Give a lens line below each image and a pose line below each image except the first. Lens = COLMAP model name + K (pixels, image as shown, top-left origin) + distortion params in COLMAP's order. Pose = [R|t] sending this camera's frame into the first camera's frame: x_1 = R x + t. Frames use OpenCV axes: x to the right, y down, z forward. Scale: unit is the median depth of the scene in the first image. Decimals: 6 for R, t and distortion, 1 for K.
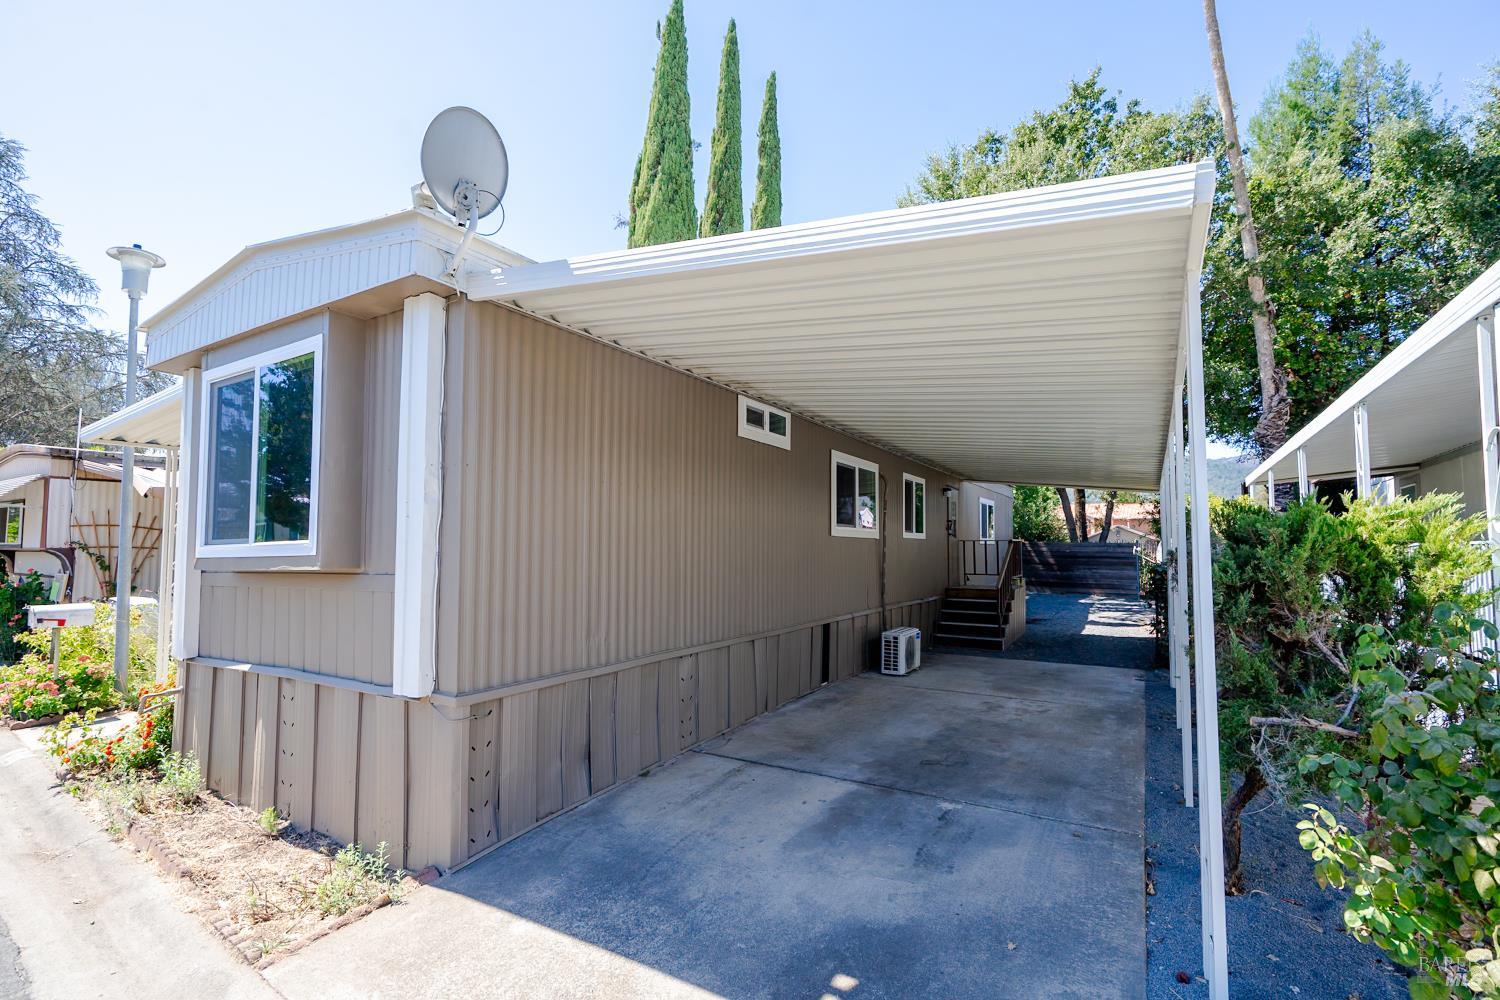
lens RADIAL K [[676.2, 0, 750.0], [0, 676.2, 500.0], [0, 0, 1]] dist [-0.001013, -0.000158]
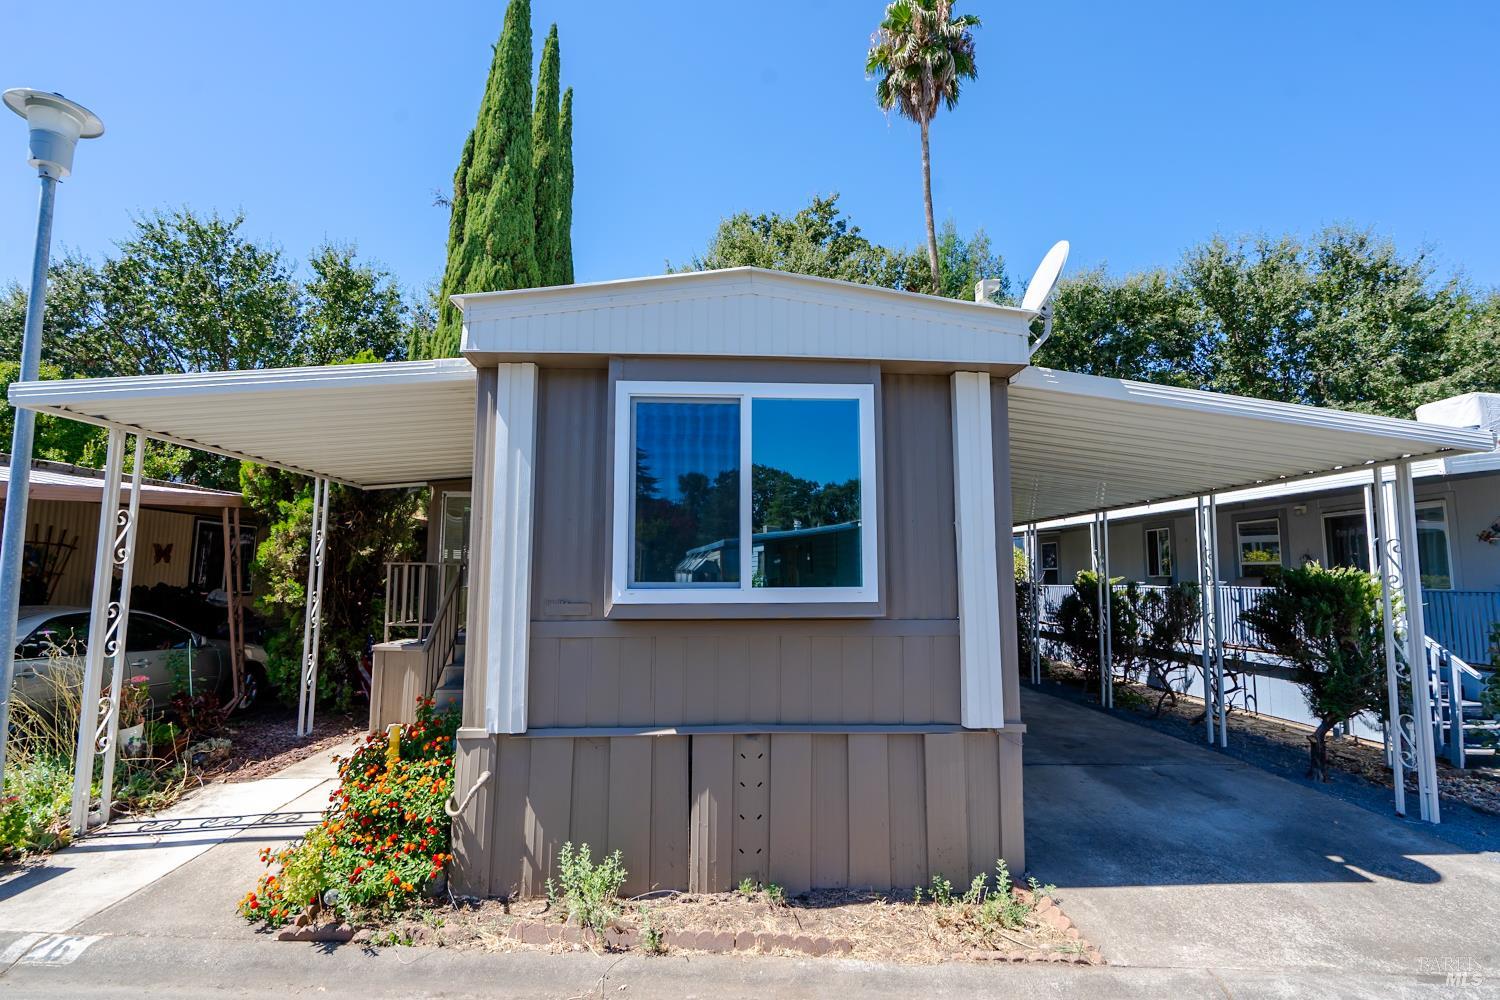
lens RADIAL K [[690.9, 0, 746.7], [0, 690.9, 499.6], [0, 0, 1]] dist [0.001084, 0.000182]
pose [[0.828417, 0.071949, 0.555471, -1.107281], [-0.049802, 0.997249, -0.054897, -0.003971], [-0.557893, 0.017814, 0.829722, 0.192792]]
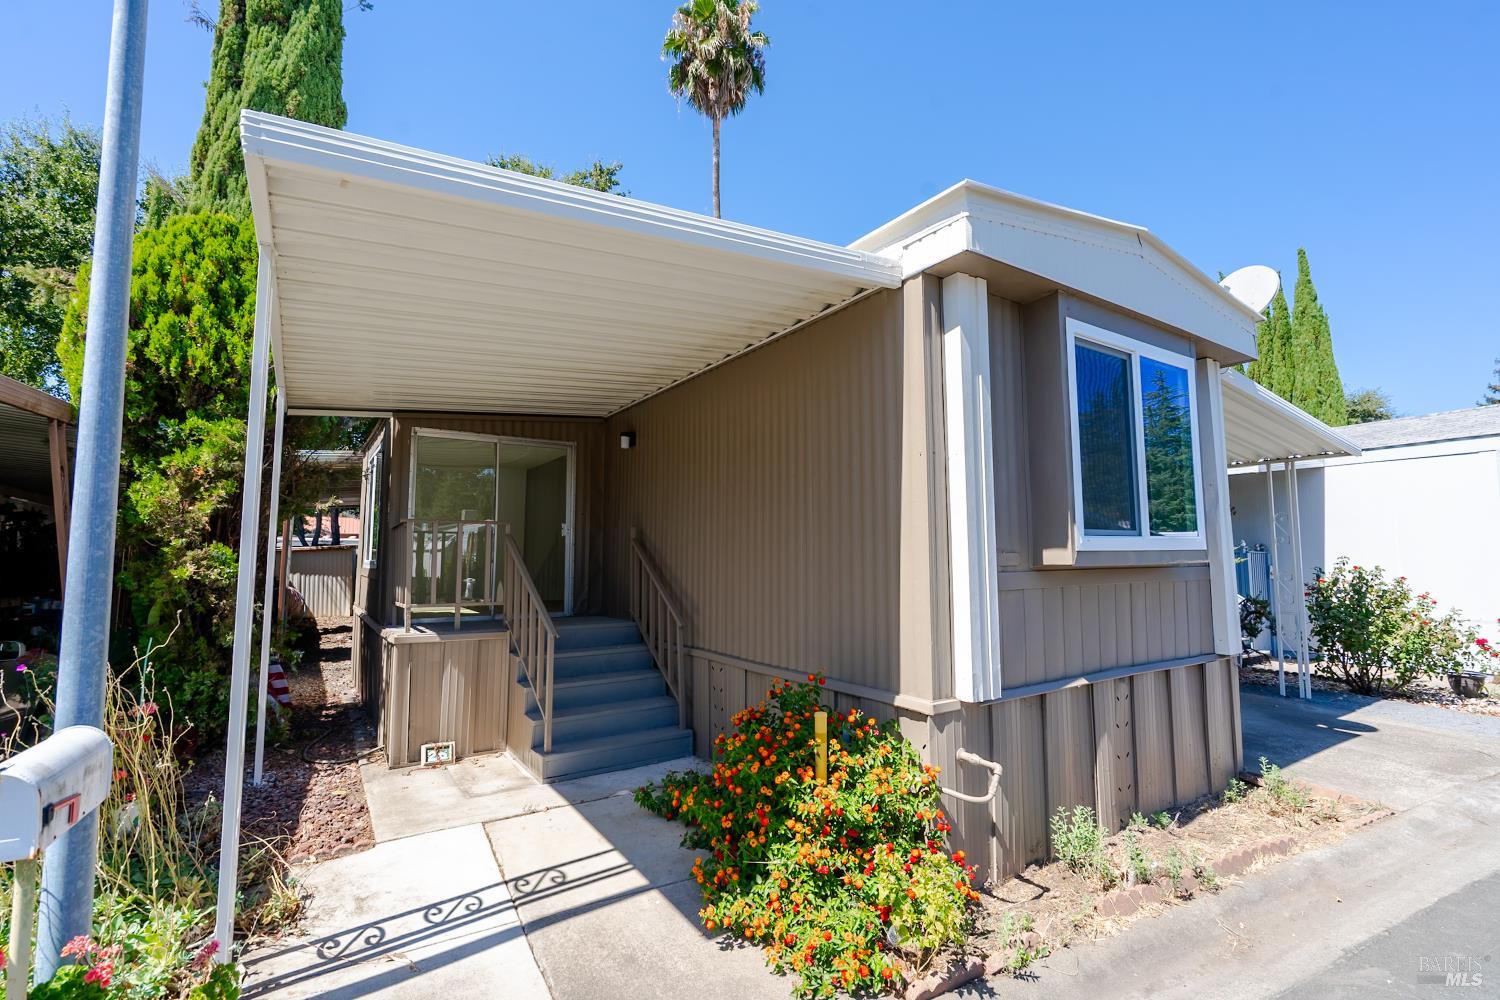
lens RADIAL K [[676.2, 0, 750.0], [0, 676.2, 500.0], [0, 0, 1]] dist [-0.001013, -0.000158]
pose [[0.436919, 0.085303, 0.895447, -1.608192], [-0.060718, 0.996019, -0.065258, 0.094267], [-0.897449, -0.025857, 0.440360, 0.941709]]
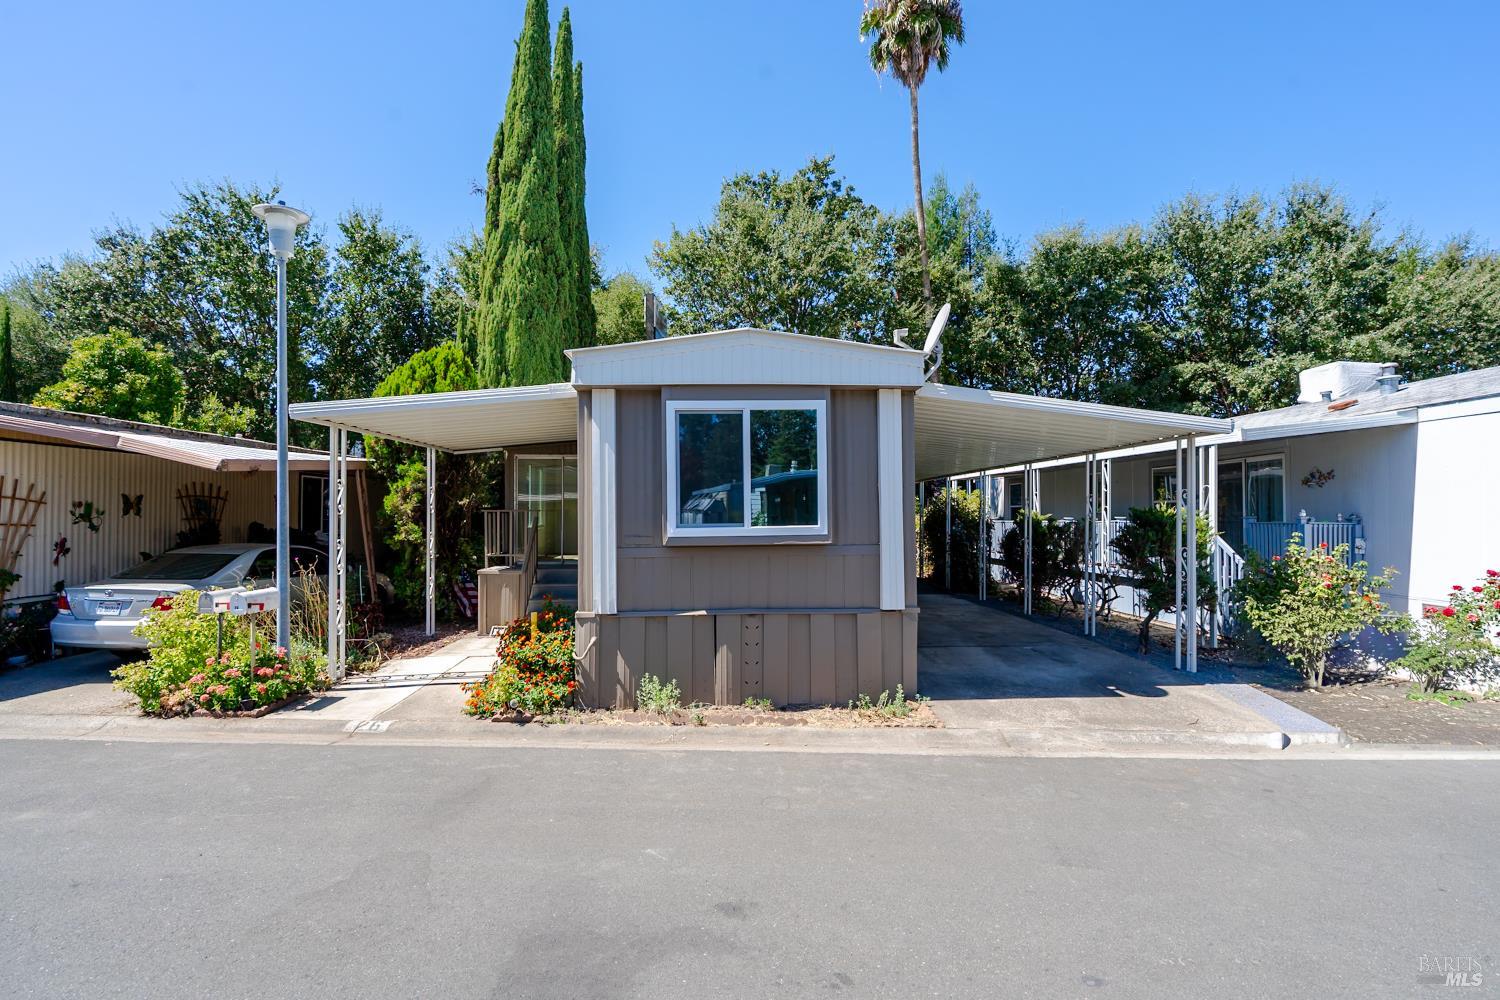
lens RADIAL K [[697.1, 0, 745.9], [0, 697.1, 501.1], [0, 0, 1]] dist [-0.009740, 0.000560]
pose [[0.832888, 0.012071, 0.553310, -1.401211], [-0.039419, 0.998517, 0.037553, -0.045183], [-0.552036, -0.053088, 0.832129, -0.252801]]
